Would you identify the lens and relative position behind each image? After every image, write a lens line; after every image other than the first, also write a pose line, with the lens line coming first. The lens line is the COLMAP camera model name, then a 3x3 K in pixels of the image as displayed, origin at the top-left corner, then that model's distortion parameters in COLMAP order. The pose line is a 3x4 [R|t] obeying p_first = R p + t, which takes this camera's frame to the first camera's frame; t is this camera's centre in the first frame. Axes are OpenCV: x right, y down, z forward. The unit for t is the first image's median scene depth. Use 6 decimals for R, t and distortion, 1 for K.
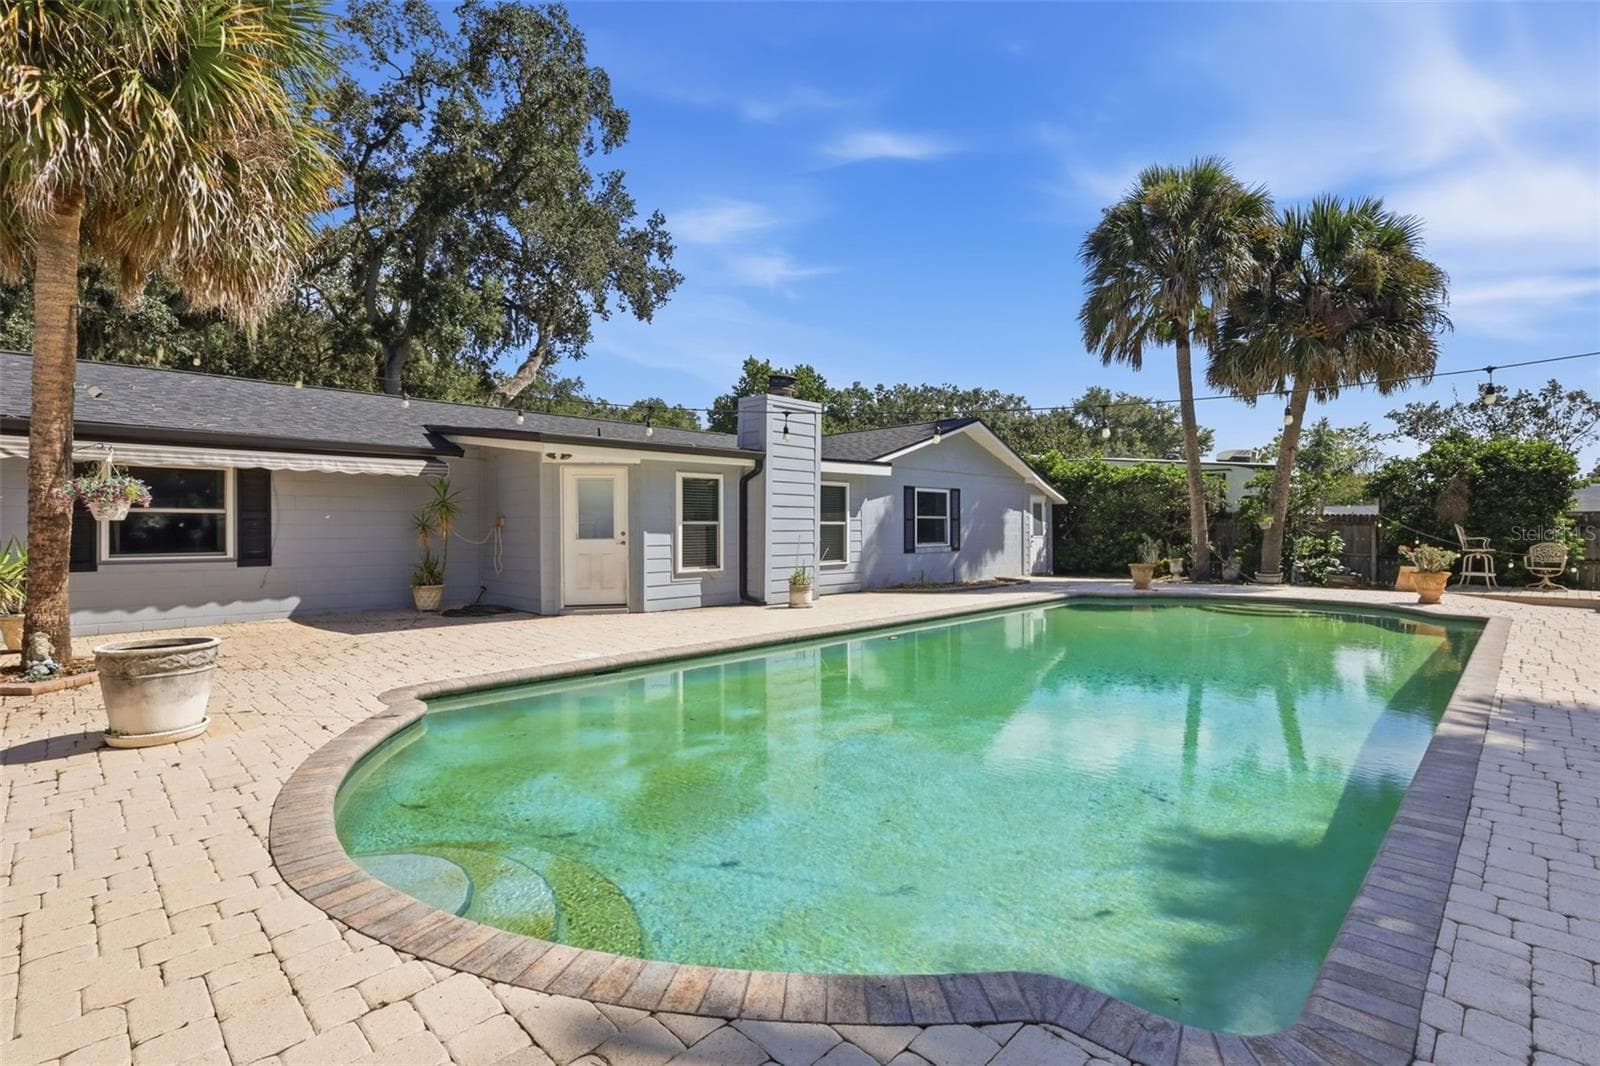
lens RADIAL K [[742.7, 0, 803.4], [0, 742.7, 528.5], [0, 0, 1]] dist [-0.003089, -0.000505]
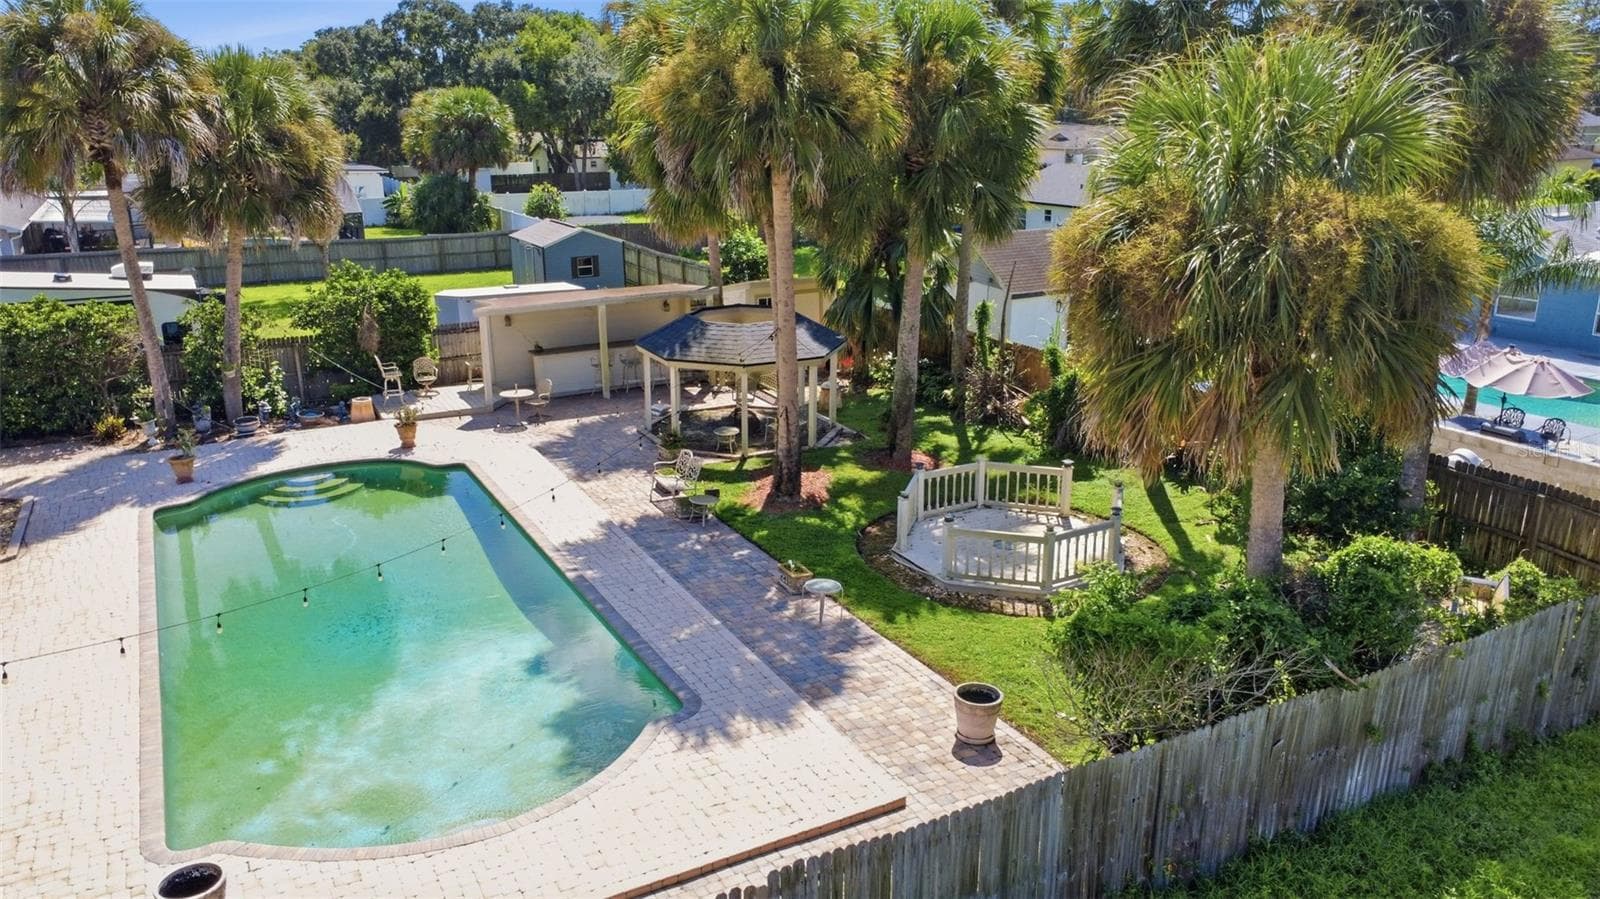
lens RADIAL K [[1160.5, 0, 800.0], [0, 1160.5, 449.5], [0, 0, 1]] dist [-0.002662, 0.002434]
pose [[0.288255, -0.275953, 0.916929, -0.723616], [0.008423, 0.958268, 0.285746, -0.398243], [-0.957517, -0.074645, 0.278549, -0.225282]]
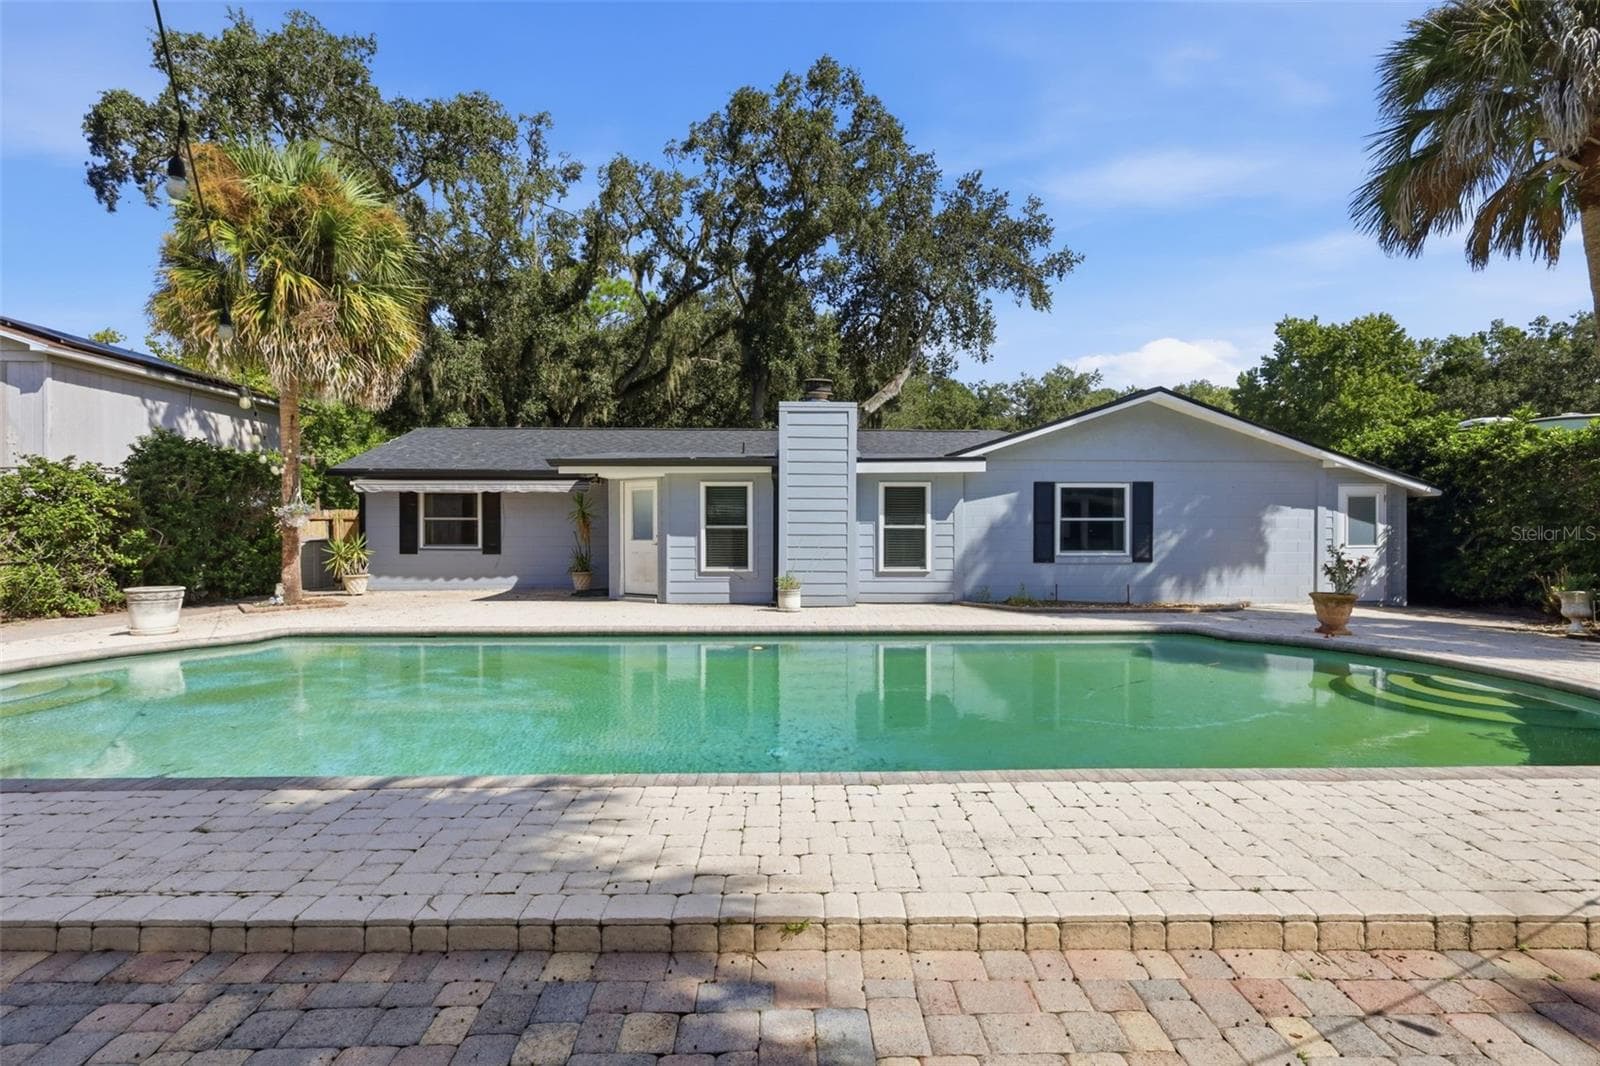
lens RADIAL K [[749.7, 0, 800.0], [0, 749.7, 533.0], [0, 0, 1]] dist [0.000235, 0.000198]
pose [[0.717330, 0.008769, -0.696678, 0.568476], [-0.003676, 0.999955, 0.008801, -0.006961], [0.696724, -0.003752, 0.717330, 0.223246]]
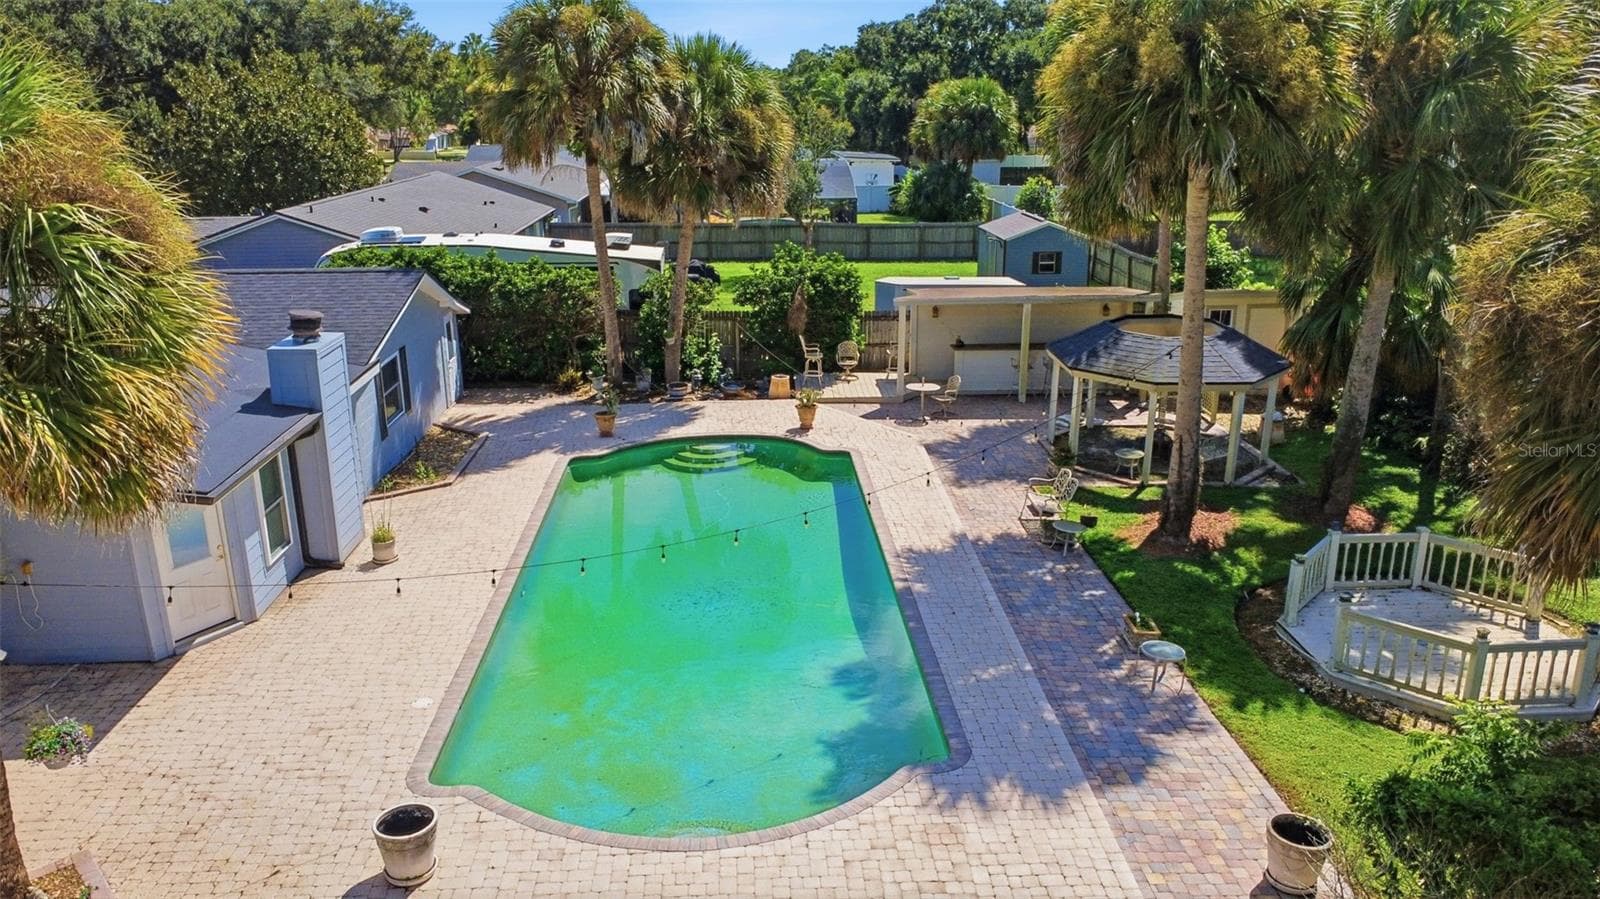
lens RADIAL K [[1160.5, 0, 800.0], [0, 1160.5, 449.5], [0, 0, 1]] dist [-0.002662, 0.002434]
pose [[0.671785, -0.215941, 0.708573, -0.561123], [0.004956, 0.957854, 0.287212, -0.385378], [-0.740730, -0.189433, 0.644542, -0.310973]]
